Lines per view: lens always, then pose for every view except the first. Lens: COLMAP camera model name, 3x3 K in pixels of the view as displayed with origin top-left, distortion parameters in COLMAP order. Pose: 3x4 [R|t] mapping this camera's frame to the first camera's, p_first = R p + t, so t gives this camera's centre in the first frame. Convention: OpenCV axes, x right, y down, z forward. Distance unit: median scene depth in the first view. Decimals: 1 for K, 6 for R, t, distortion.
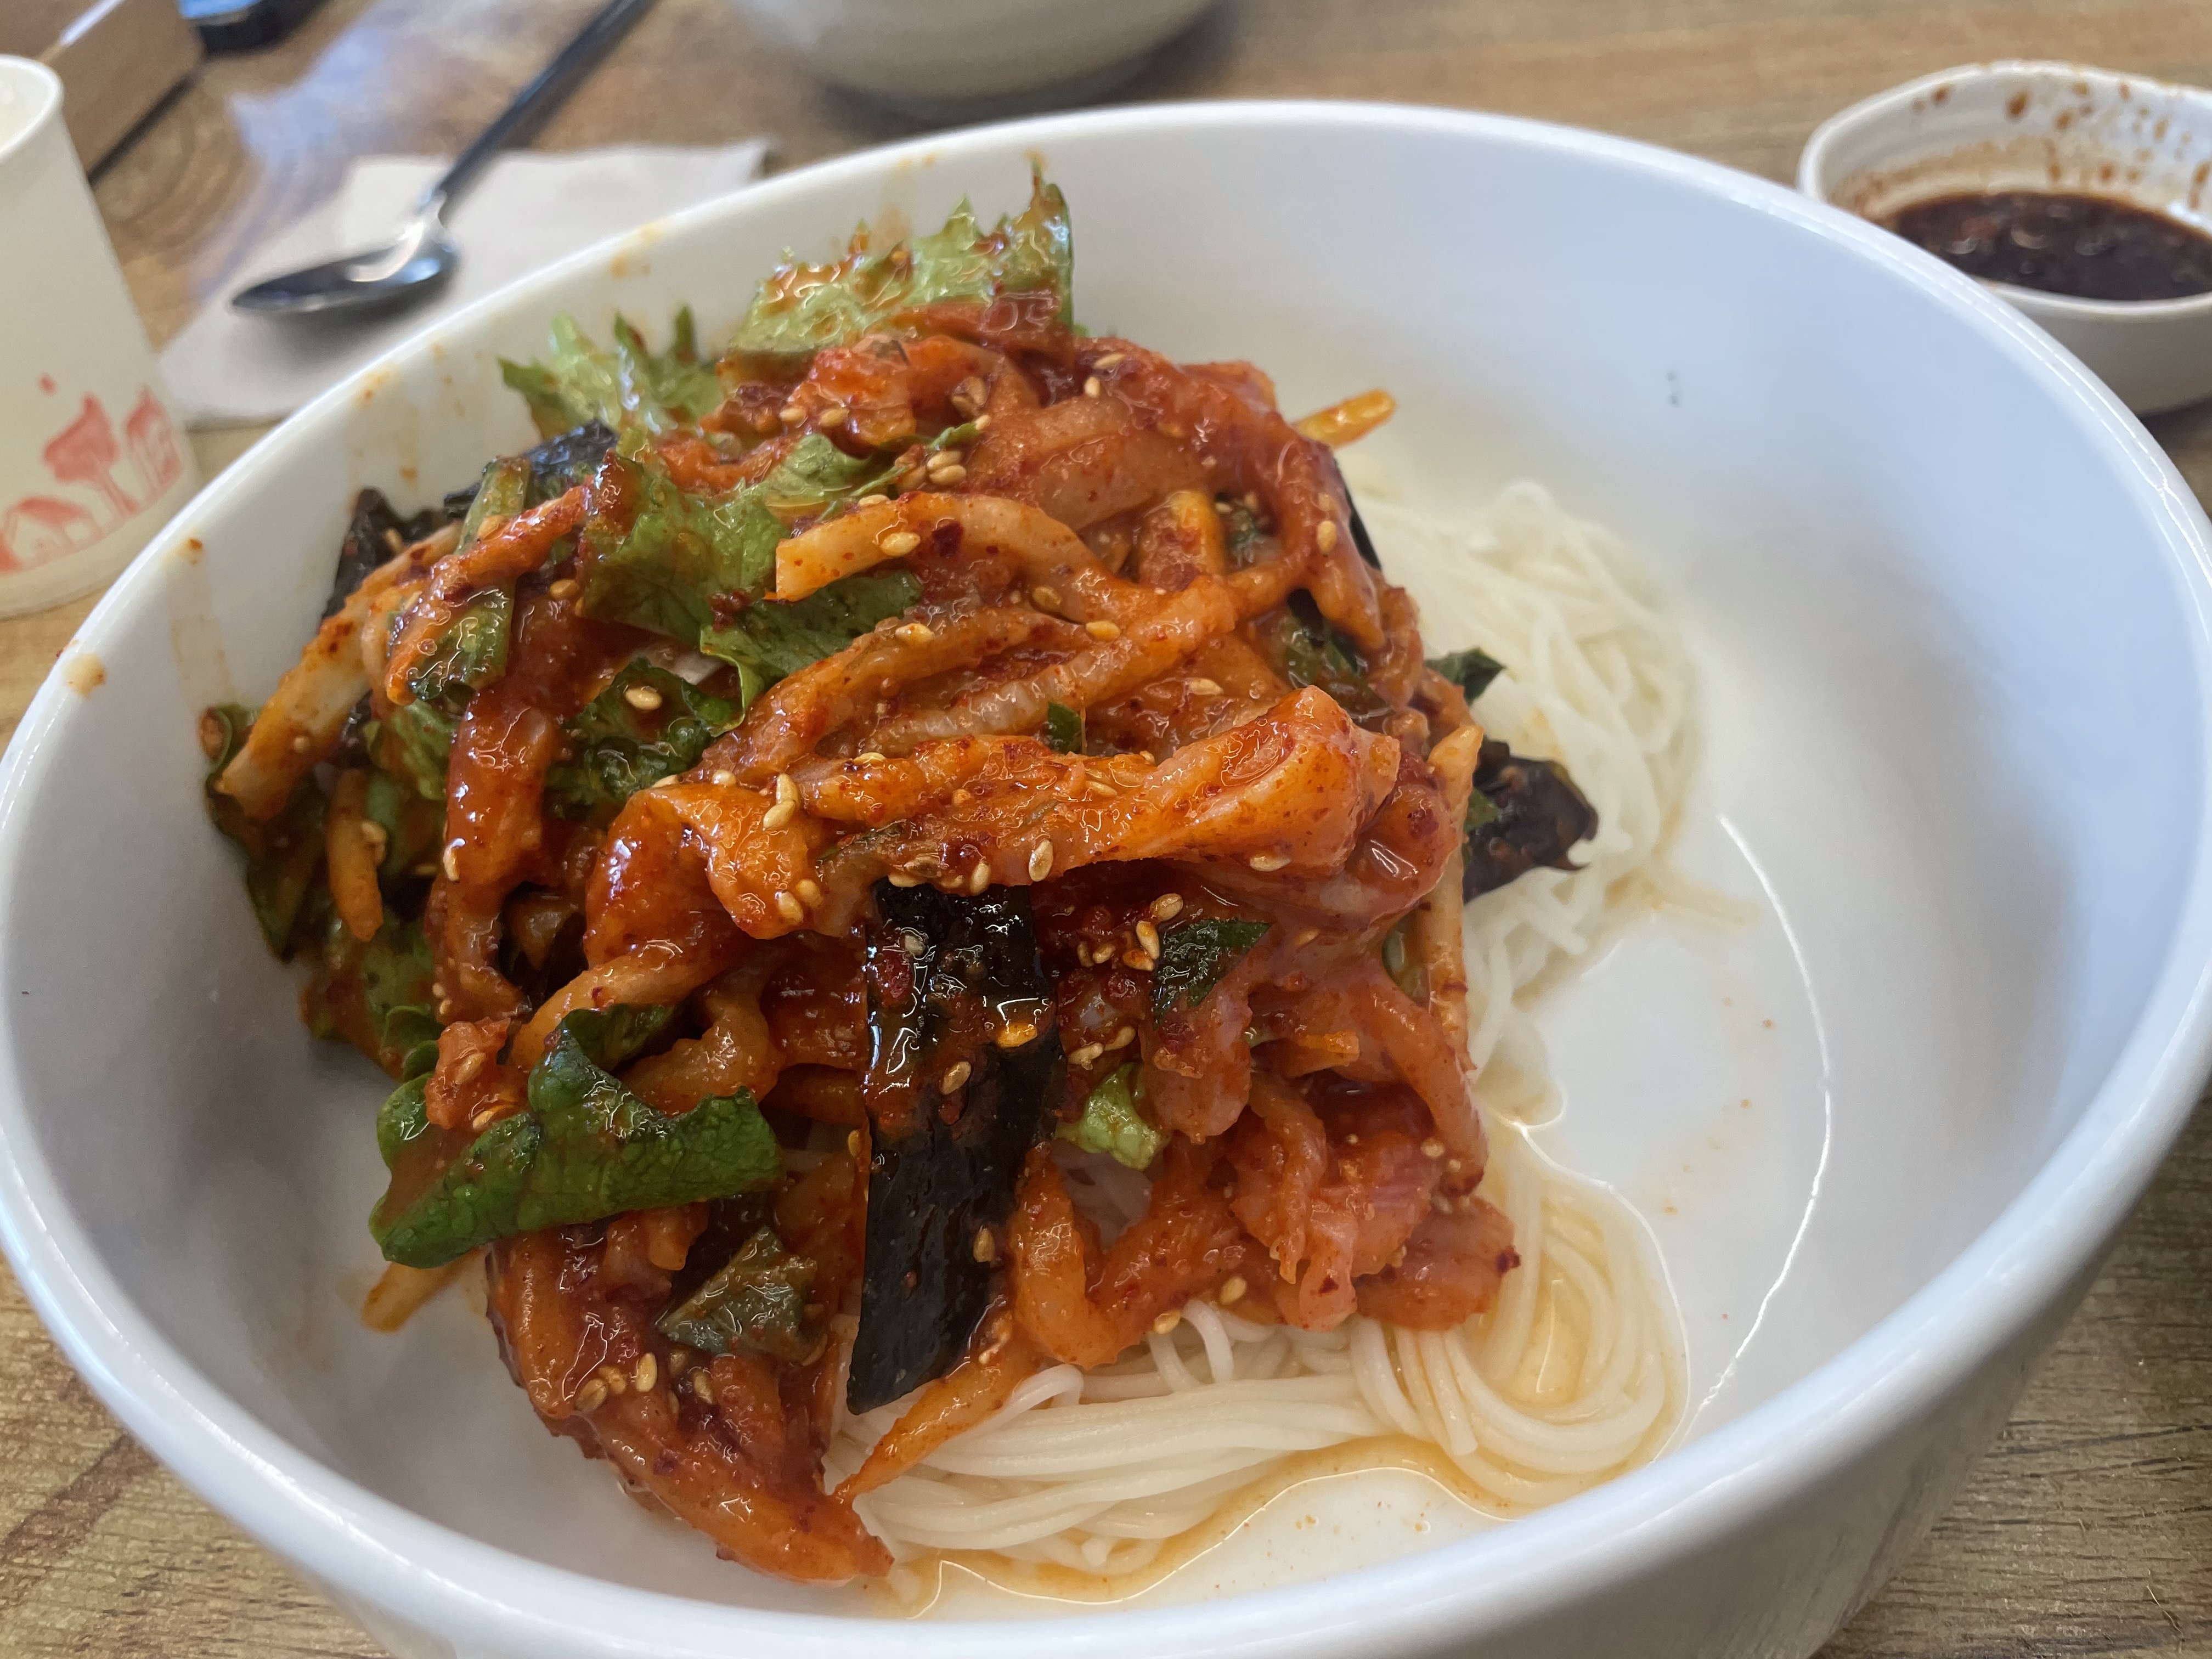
lens RADIAL K [[1731.3, 0, 1071.3], [0, 1731.3, 830.8], [0, 0, 1]] dist [0.071690, -0.131061]
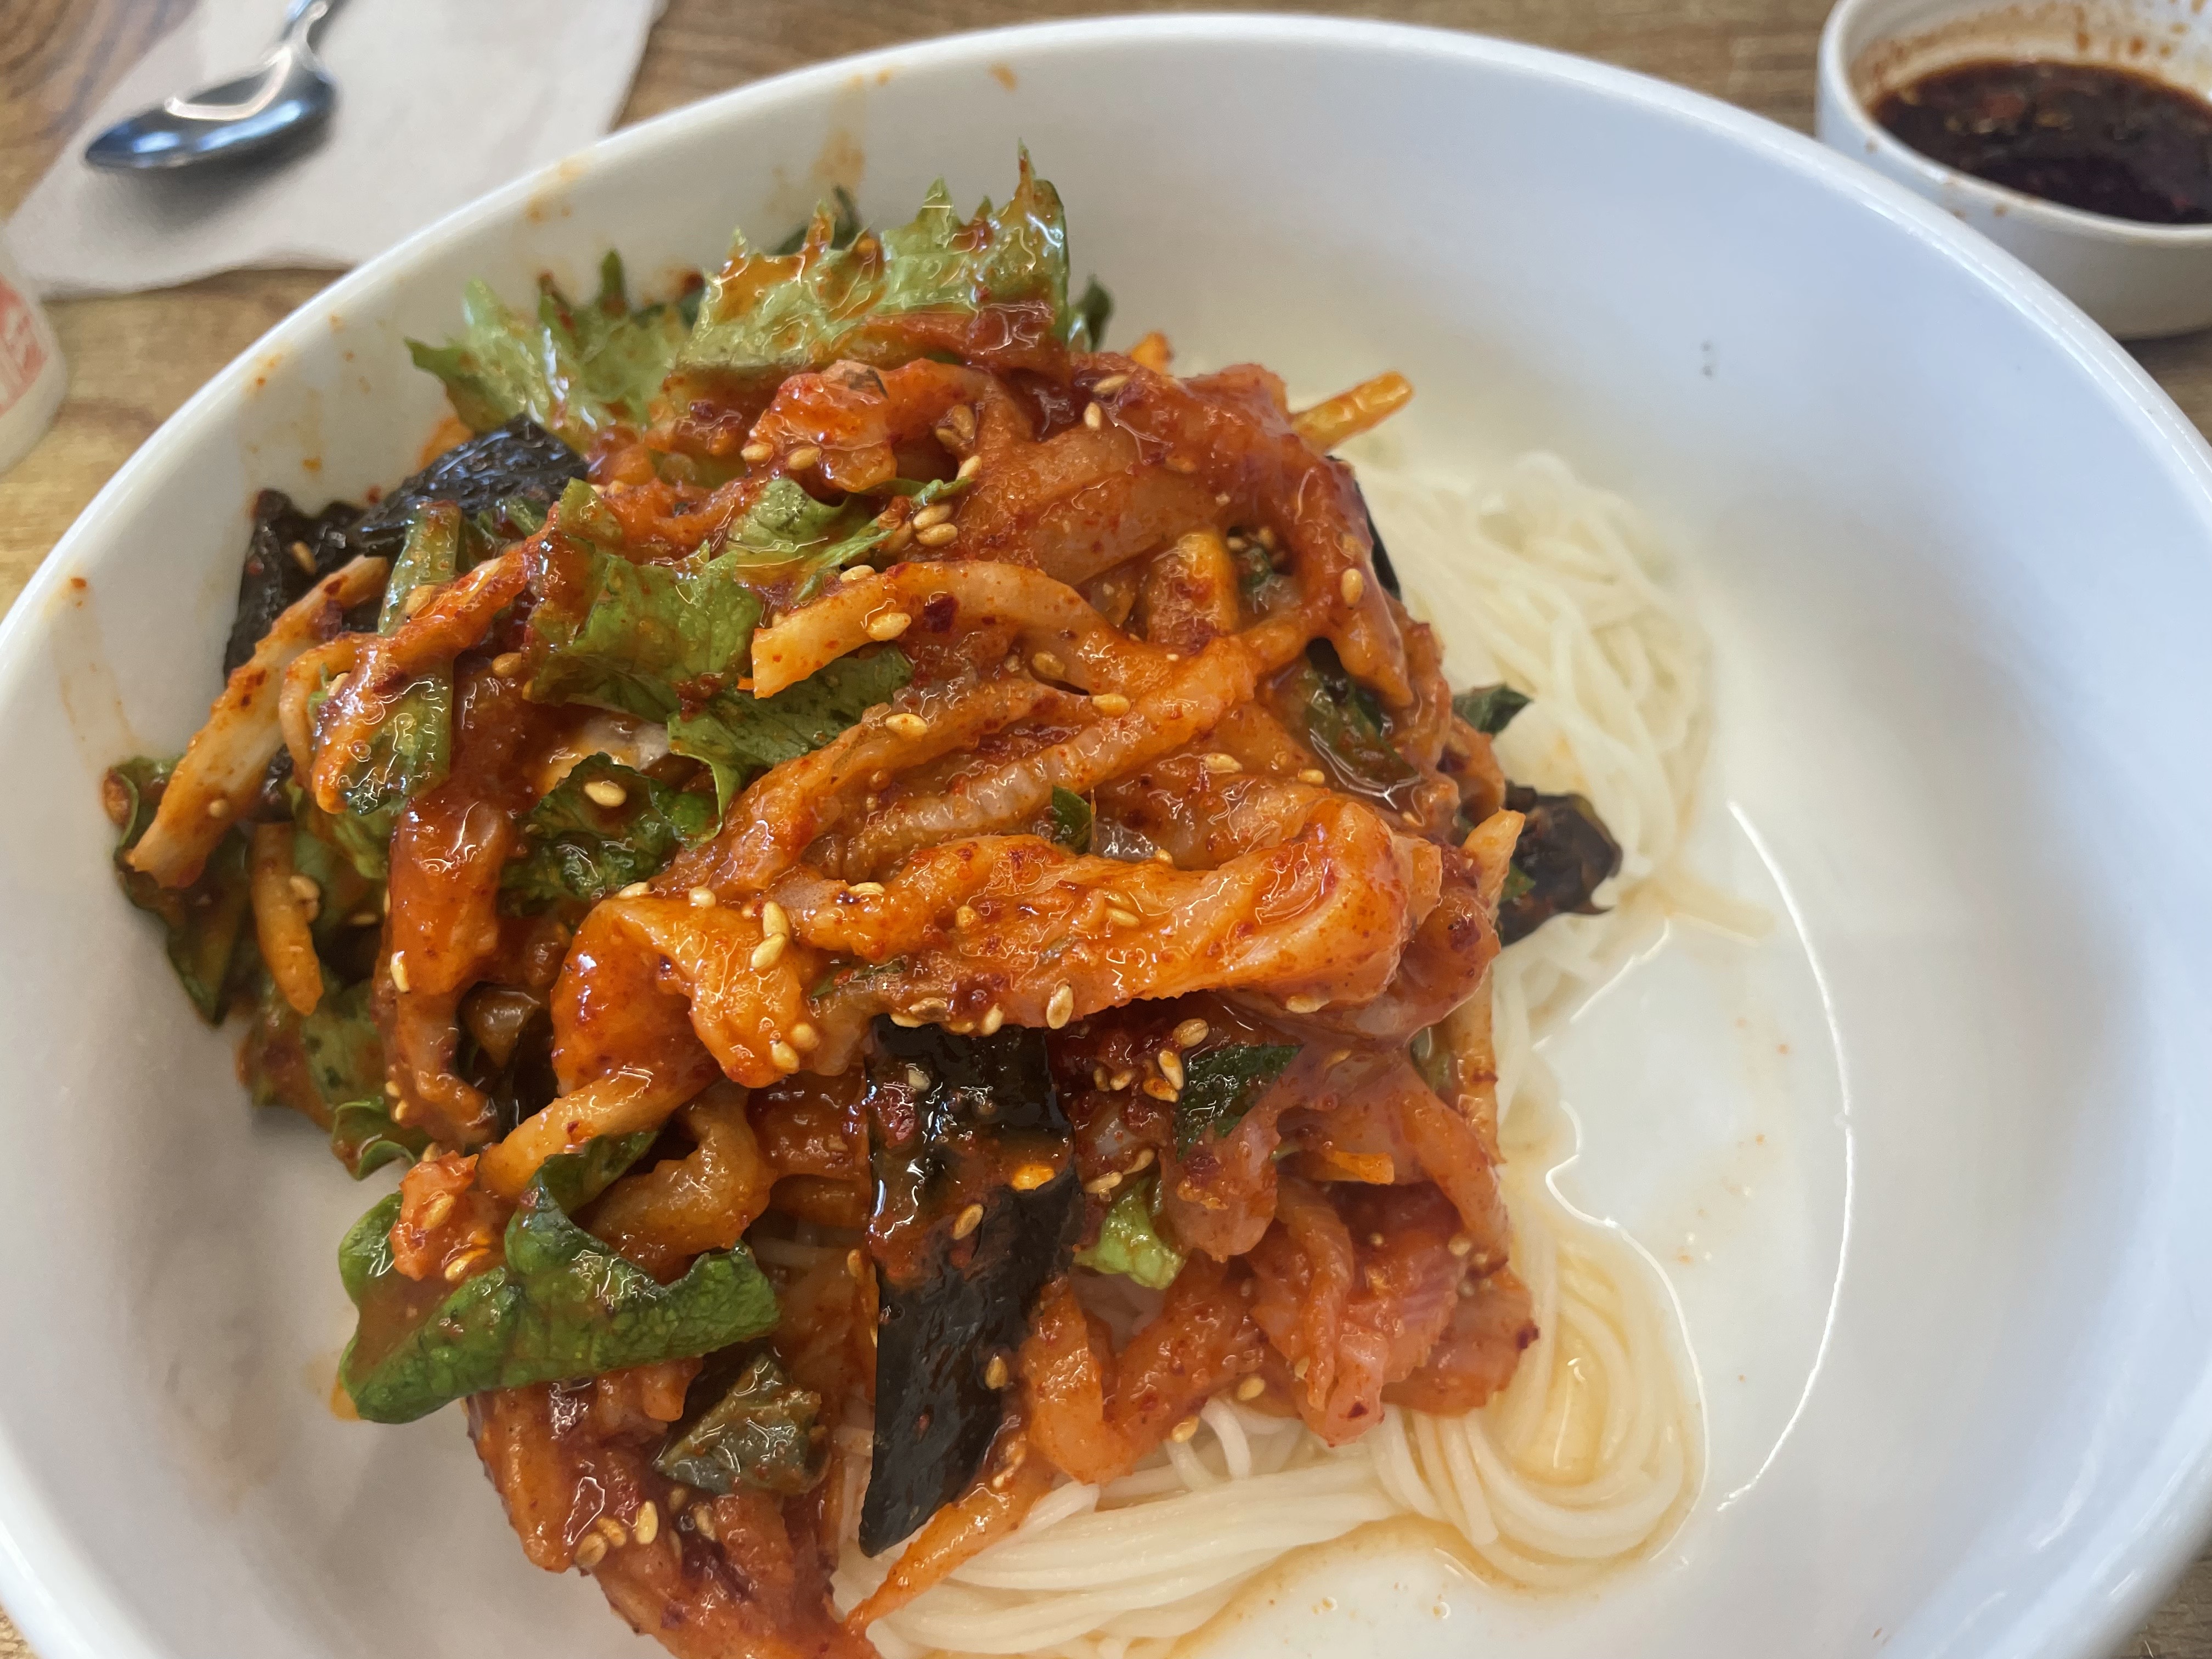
lens RADIAL K [[1731.3, 0, 1071.3], [0, 1731.3, 830.8], [0, 0, 1]] dist [0.071690, -0.131061]
pose [[0.998820, -0.016574, 0.045649, -0.045557], [0.009901, 0.989715, 0.142710, -0.181252], [-0.047545, -0.142089, 0.988711, 0.092078]]
